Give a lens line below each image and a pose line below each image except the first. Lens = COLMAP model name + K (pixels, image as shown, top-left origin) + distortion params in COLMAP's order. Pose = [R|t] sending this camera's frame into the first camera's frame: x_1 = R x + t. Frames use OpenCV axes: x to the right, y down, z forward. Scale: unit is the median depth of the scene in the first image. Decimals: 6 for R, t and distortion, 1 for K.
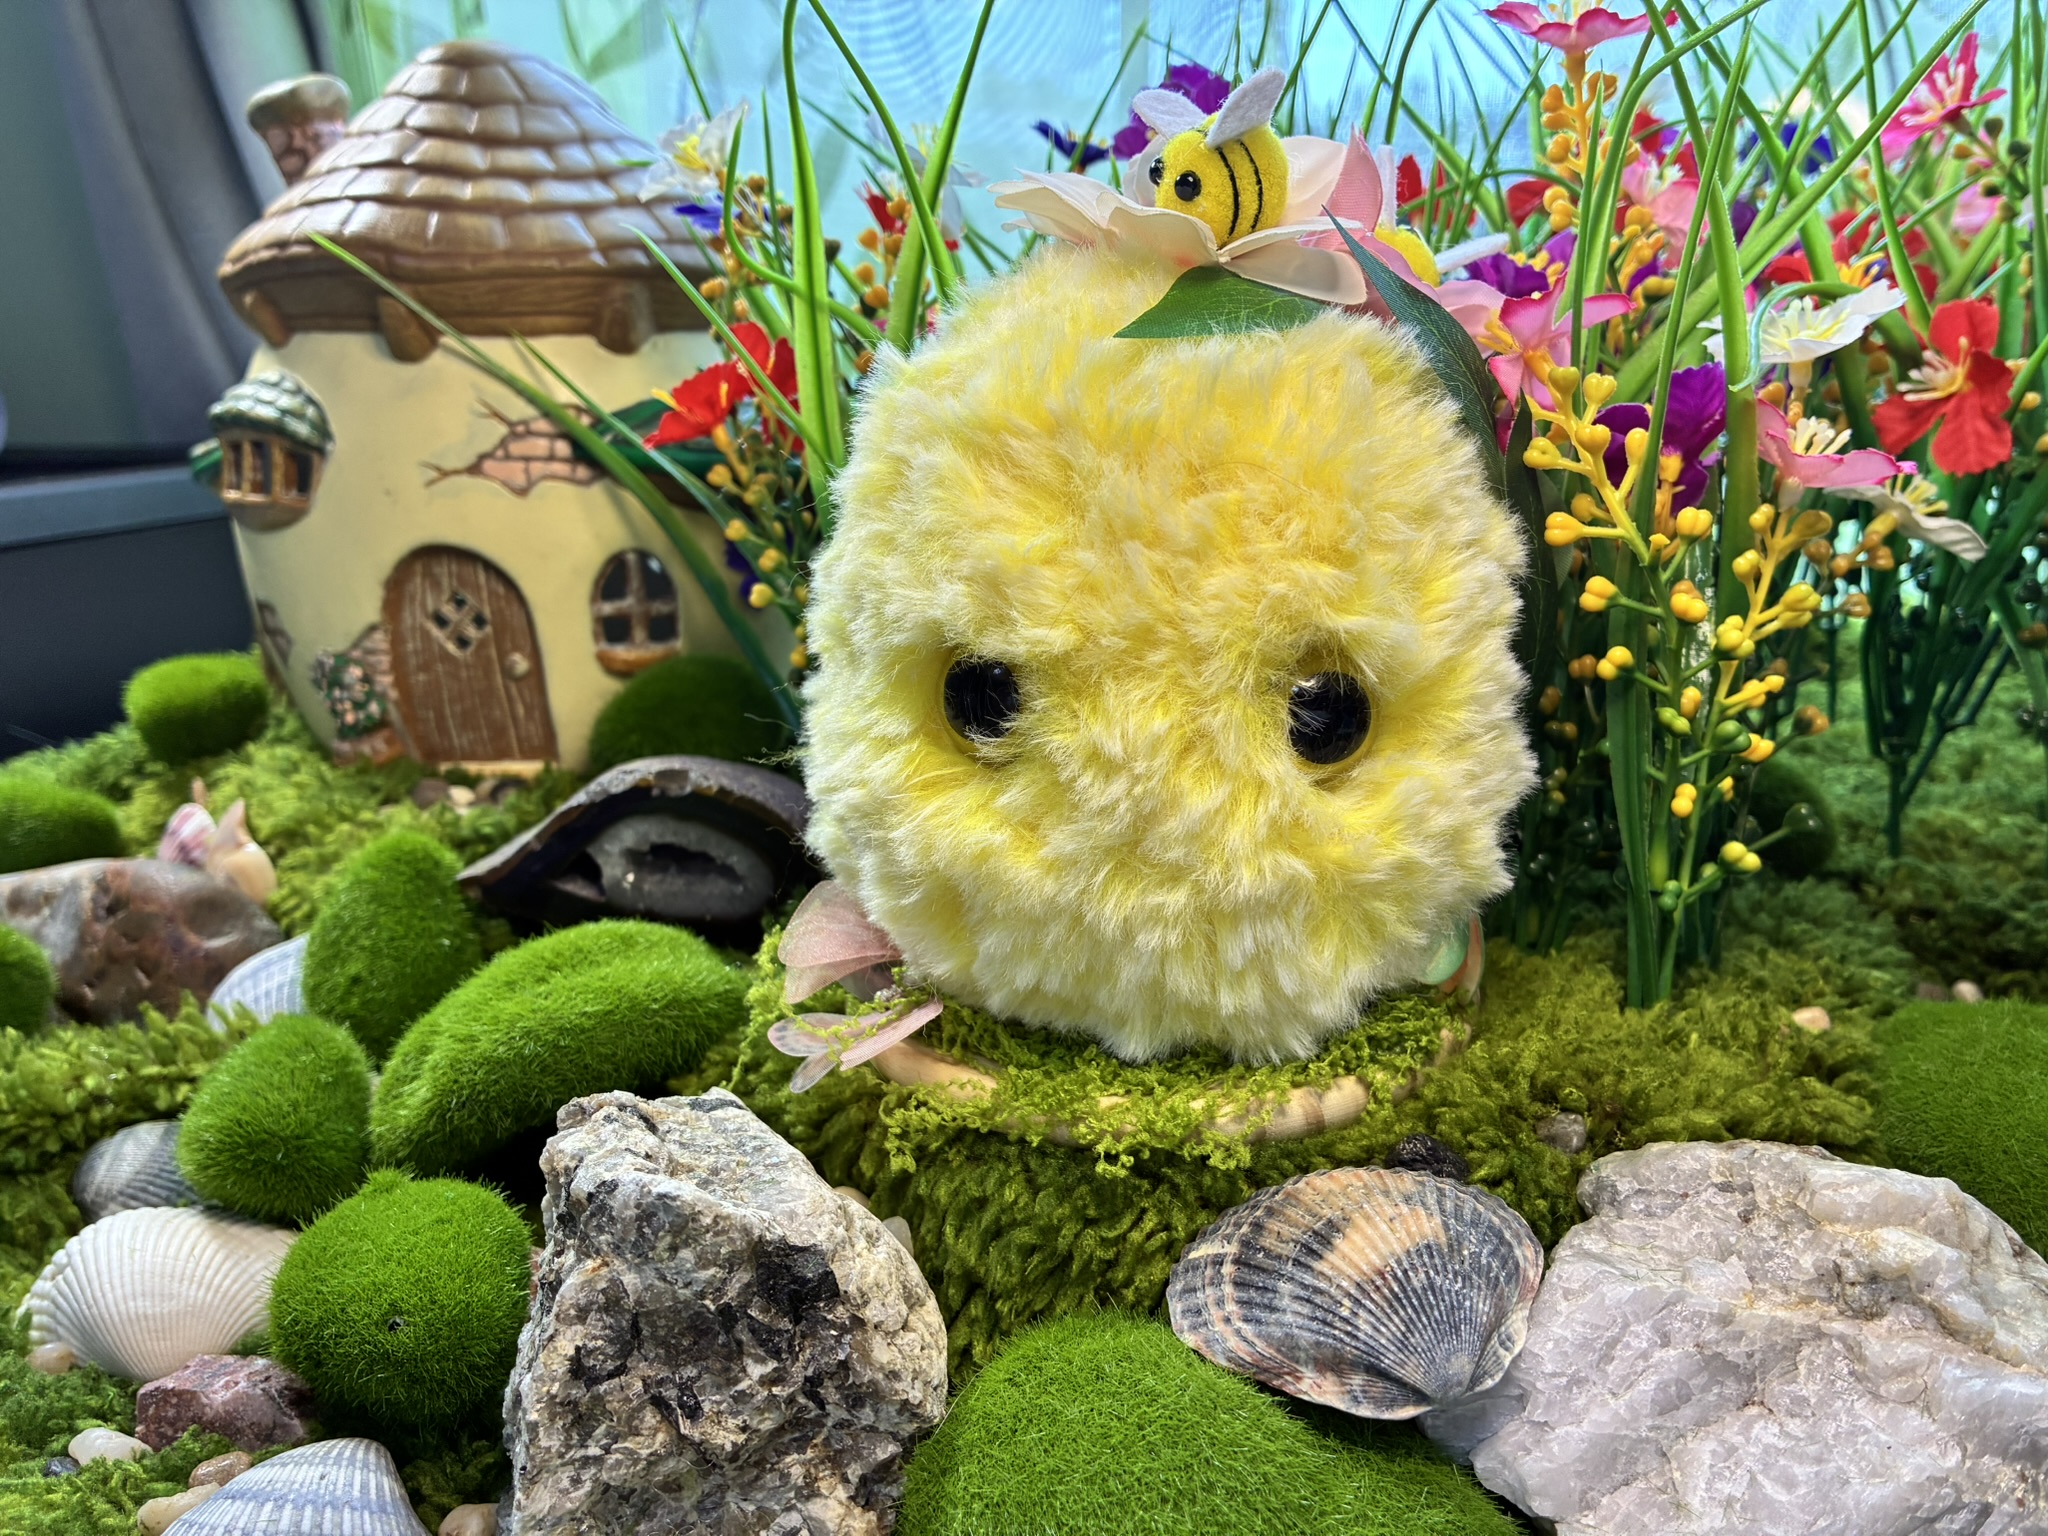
lens RADIAL K [[1537.7, 0, 1024.2], [0, 1537.7, 765.8], [0, 0, 1]] dist [0.035952, -0.052789]
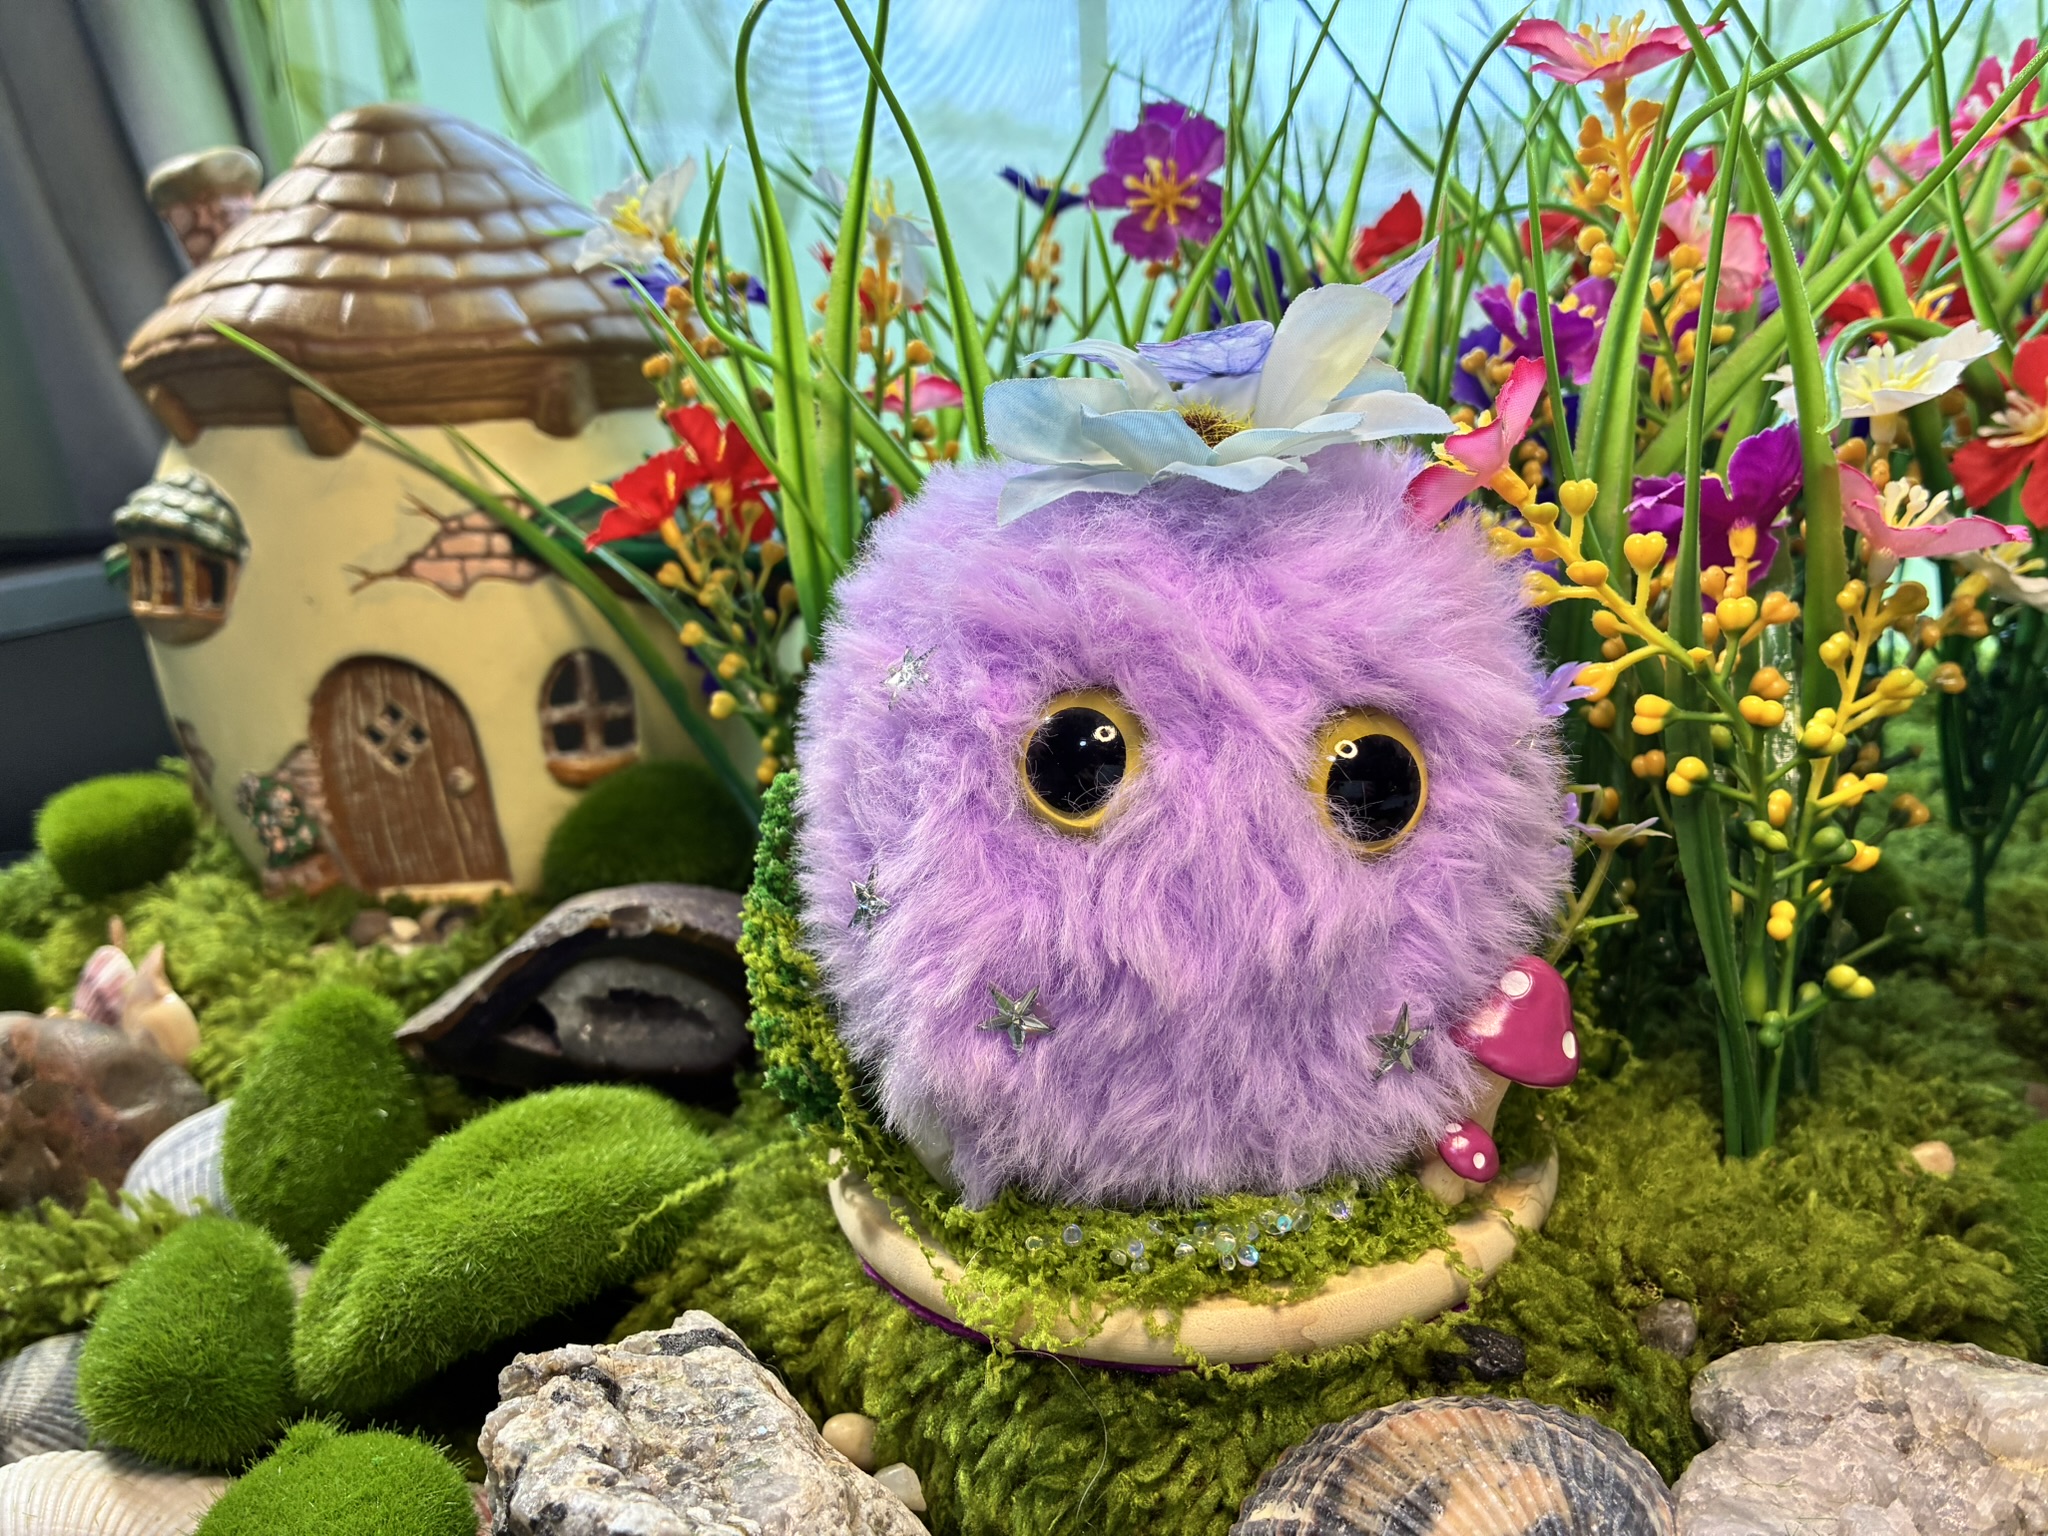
lens RADIAL K [[1547.0, 0, 1023.9], [0, 1547.0, 769.9], [0, 0, 1]] dist [0.041037, -0.060686]
pose [[0.999048, -0.042368, 0.010393, -0.005208], [0.042533, 0.998963, -0.016246, -0.044597], [-0.009694, 0.016673, 0.999814, 0.081035]]
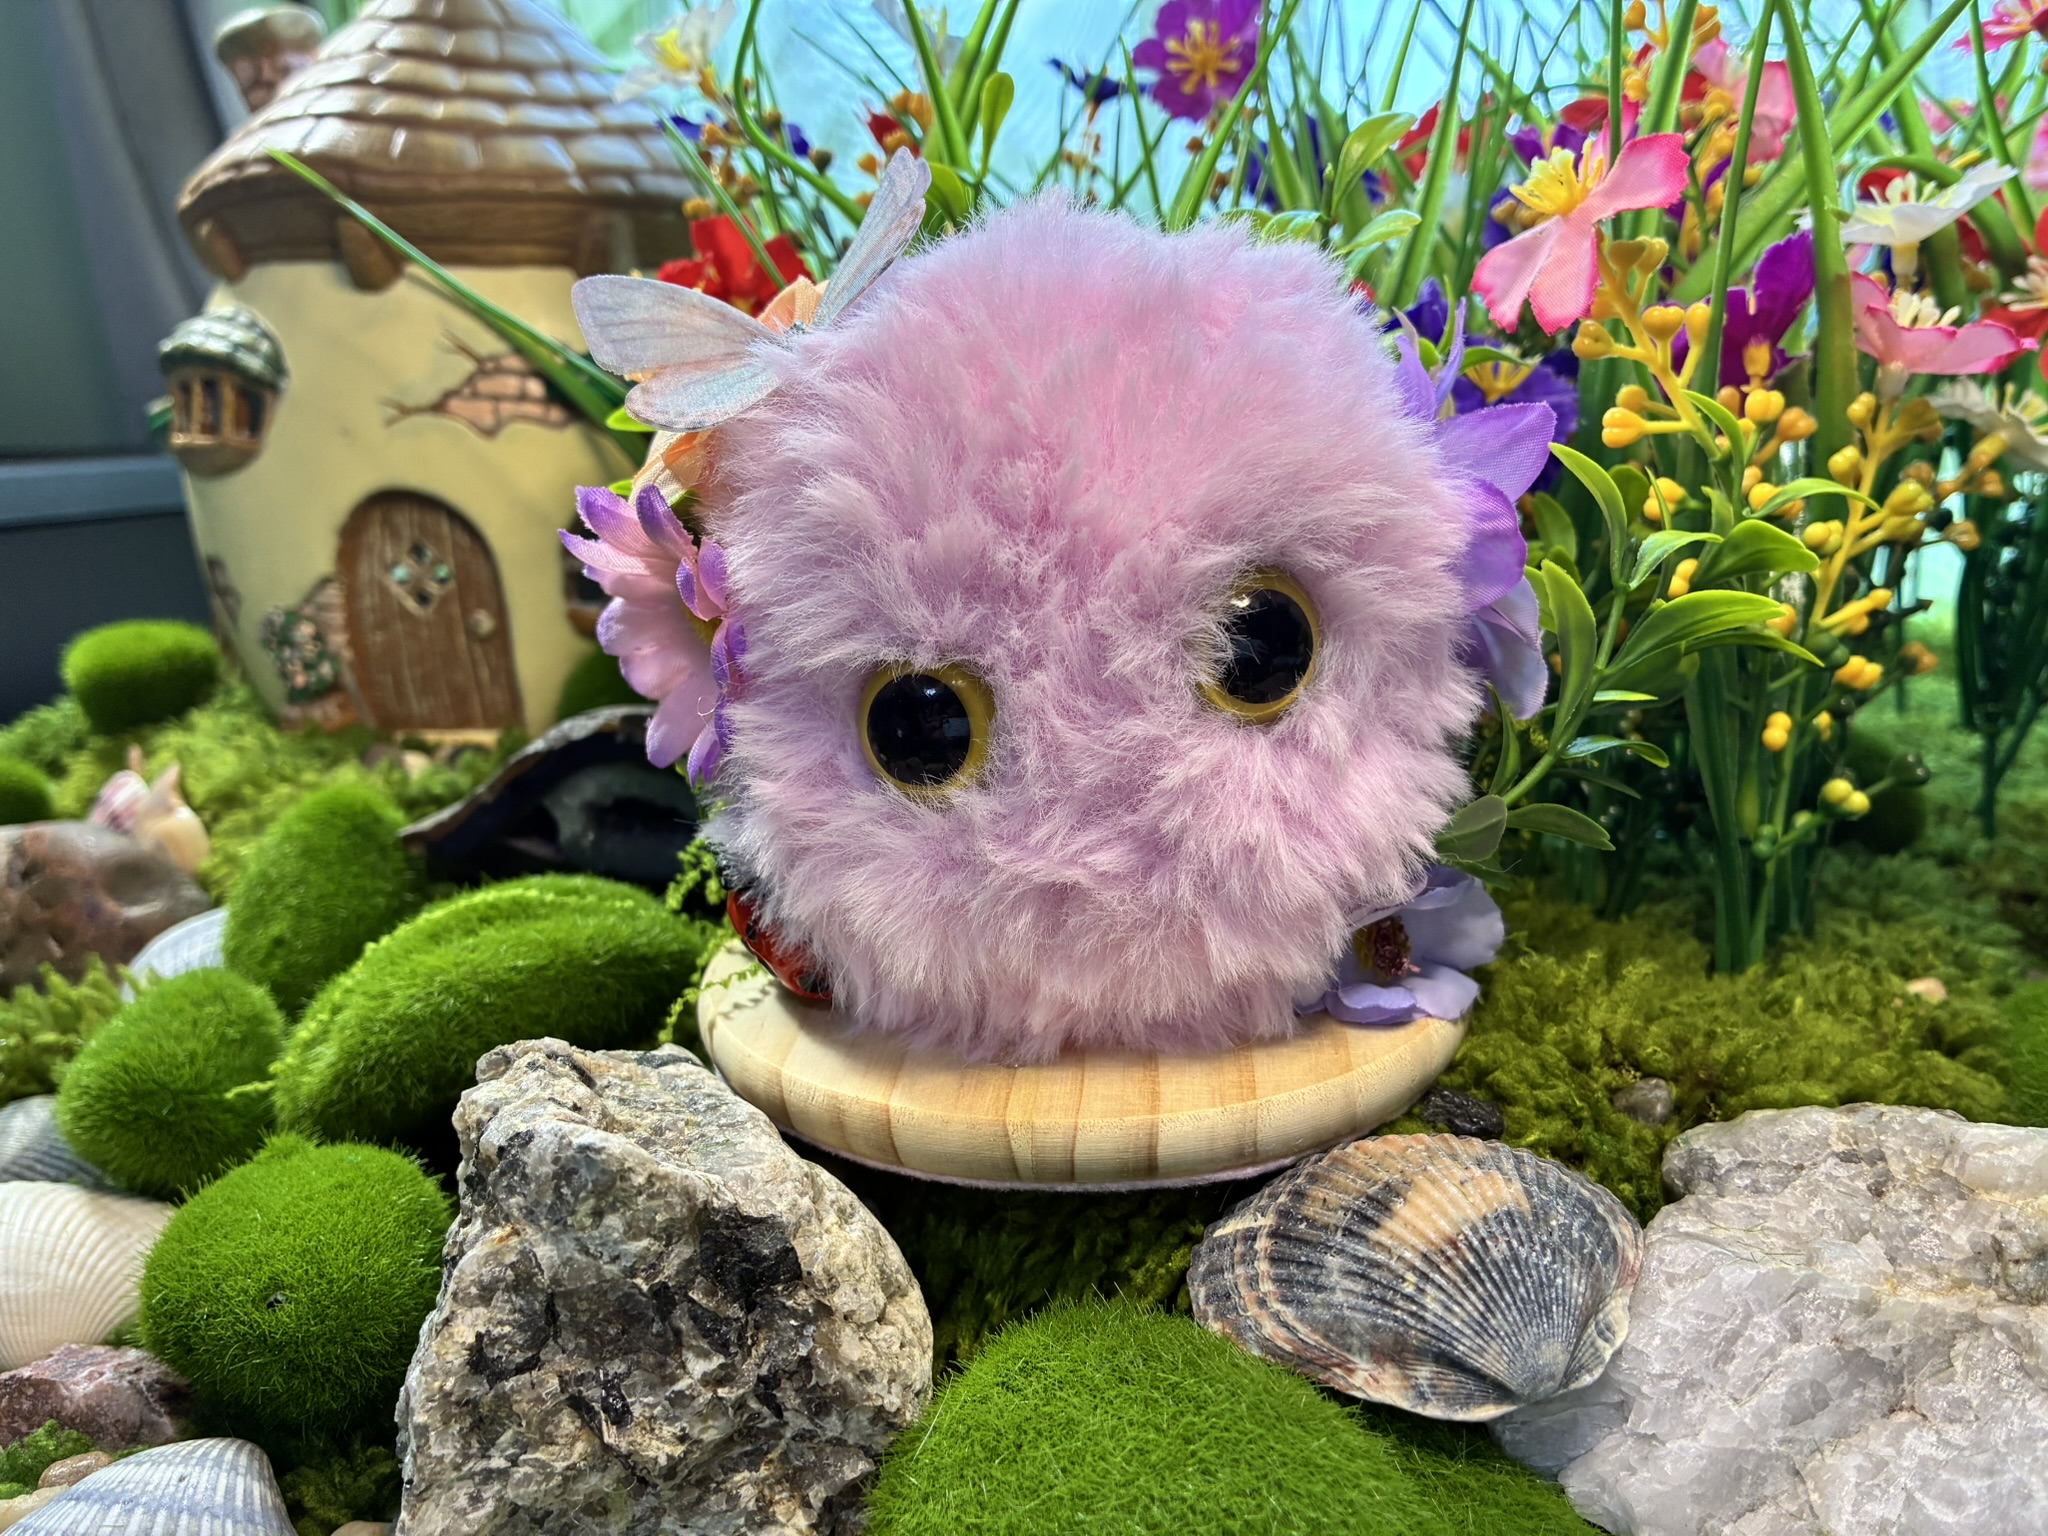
lens RADIAL K [[1550.1, 0, 1017.9], [0, 1550.1, 768.1], [0, 0, 1]] dist [0.038834, -0.053885]
pose [[0.999885, 0.012870, -0.007996, 0.001451], [-0.013166, 0.999186, -0.038139, 0.055197], [0.007499, 0.038239, 0.999240, 0.078224]]
